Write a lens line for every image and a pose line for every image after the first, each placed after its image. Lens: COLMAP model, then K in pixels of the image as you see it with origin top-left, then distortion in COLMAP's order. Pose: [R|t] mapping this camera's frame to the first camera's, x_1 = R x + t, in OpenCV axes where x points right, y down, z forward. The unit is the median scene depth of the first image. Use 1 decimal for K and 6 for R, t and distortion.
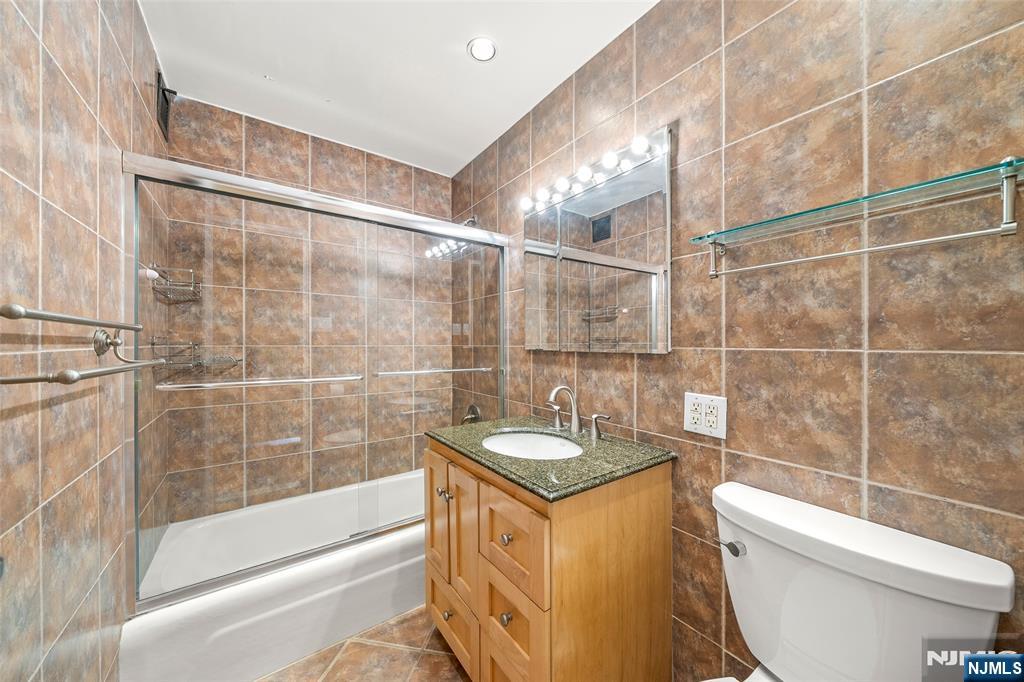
lens RADIAL K [[354.1, 0, 511.1], [0, 354.1, 342.4], [0, 0, 1]] dist [-0.000195, -0.000163]
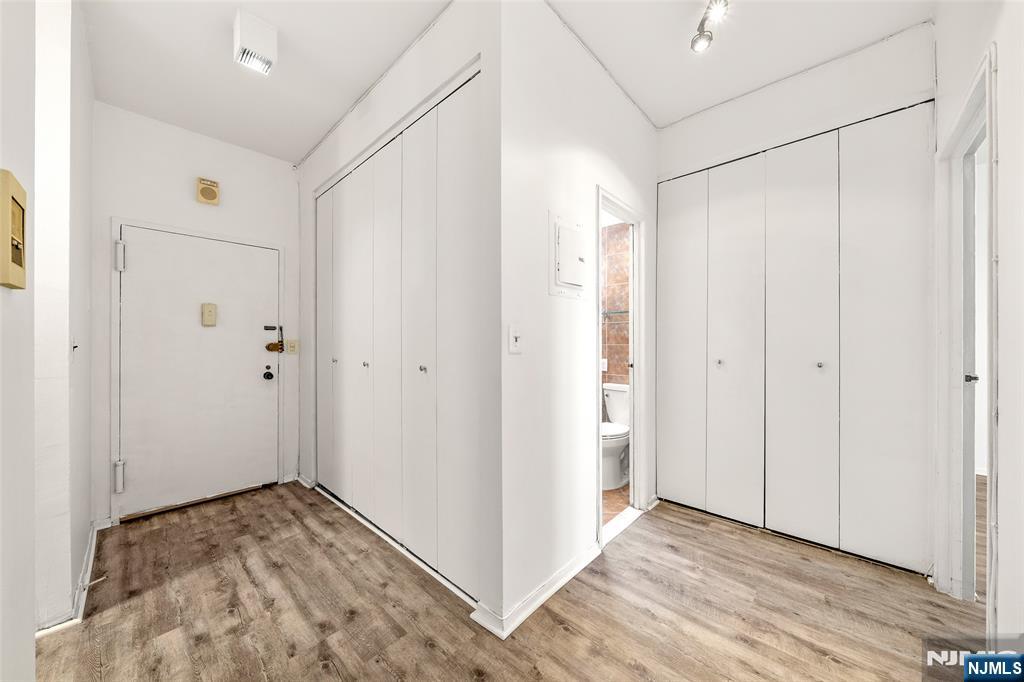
lens RADIAL K [[354.1, 0, 513.1], [0, 354.1, 344.9], [0, 0, 1]] dist [-0.000195, -0.000163]
pose [[0.979304, -0.000845, 0.202393, -1.013286], [0.001108, 0.999999, -0.001186, 0.022833], [-0.202392, 0.001386, 0.979304, -2.249410]]
